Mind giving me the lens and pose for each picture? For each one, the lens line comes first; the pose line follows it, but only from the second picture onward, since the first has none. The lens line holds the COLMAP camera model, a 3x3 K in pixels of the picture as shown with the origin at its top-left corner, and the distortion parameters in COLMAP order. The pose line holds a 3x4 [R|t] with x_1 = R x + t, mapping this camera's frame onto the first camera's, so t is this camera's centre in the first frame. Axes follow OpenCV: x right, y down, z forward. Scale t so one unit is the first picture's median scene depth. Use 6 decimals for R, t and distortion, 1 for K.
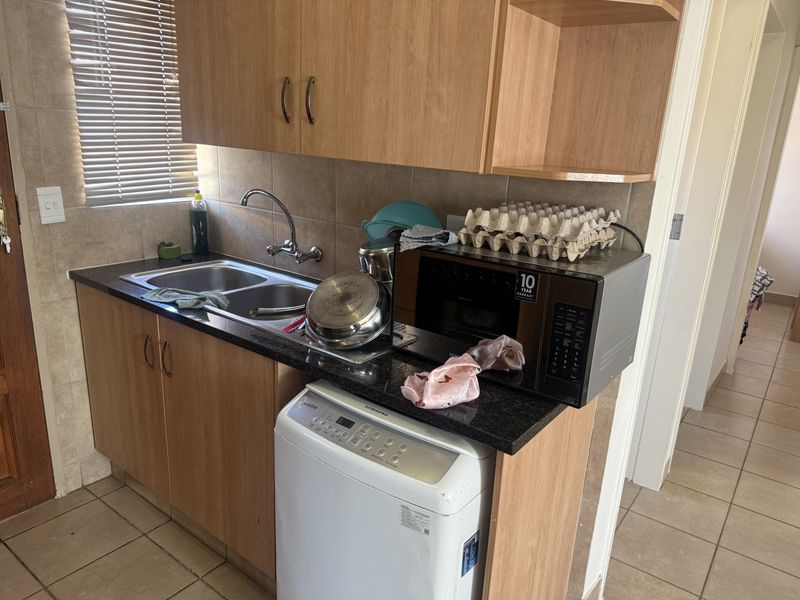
lens RADIAL K [[578.6, 0, 400.7], [0, 578.6, 307.3], [0, 0, 1]] dist [-0.029617, 0.000649]
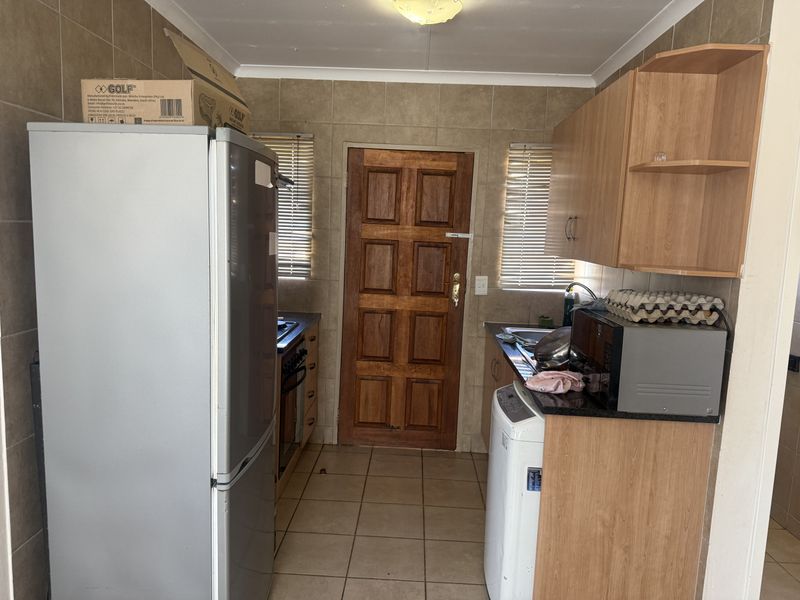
lens RADIAL K [[547.6, 0, 400.0], [0, 547.6, 300.0], [0, 0, 1]] dist [0.003831, 0.003105]
pose [[0.576417, 0.072588, -0.813925, 0.688657], [-0.250931, 0.963645, -0.091768, 0.097483], [0.777674, 0.257135, 0.573676, -0.223108]]
